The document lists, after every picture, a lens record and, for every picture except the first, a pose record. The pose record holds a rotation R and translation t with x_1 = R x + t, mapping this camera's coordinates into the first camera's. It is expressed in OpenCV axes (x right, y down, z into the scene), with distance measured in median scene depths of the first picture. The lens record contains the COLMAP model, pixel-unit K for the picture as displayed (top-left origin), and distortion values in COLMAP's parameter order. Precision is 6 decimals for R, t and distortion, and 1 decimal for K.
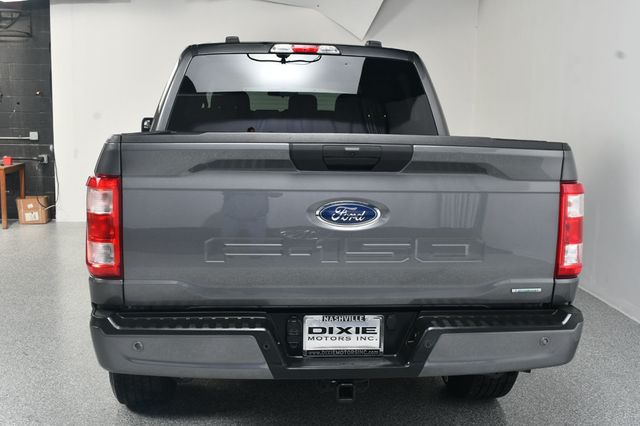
lens RADIAL K [[729.8, 0, 319.5], [0, 729.8, 215.1], [0, 0, 1]] dist [0.001752, 0.000000]
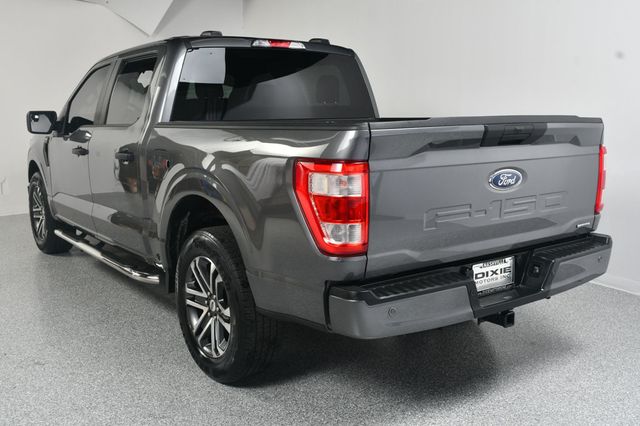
lens RADIAL K [[636.1, 0, 321.3], [0, 636.1, 206.6], [0, 0, 1]] dist [-0.002335, 0.000000]
pose [[0.861210, -0.098841, 0.498546, -0.763326], [0.086398, 0.995102, 0.048039, -0.034272], [-0.500853, 0.001702, 0.865531, 0.198961]]
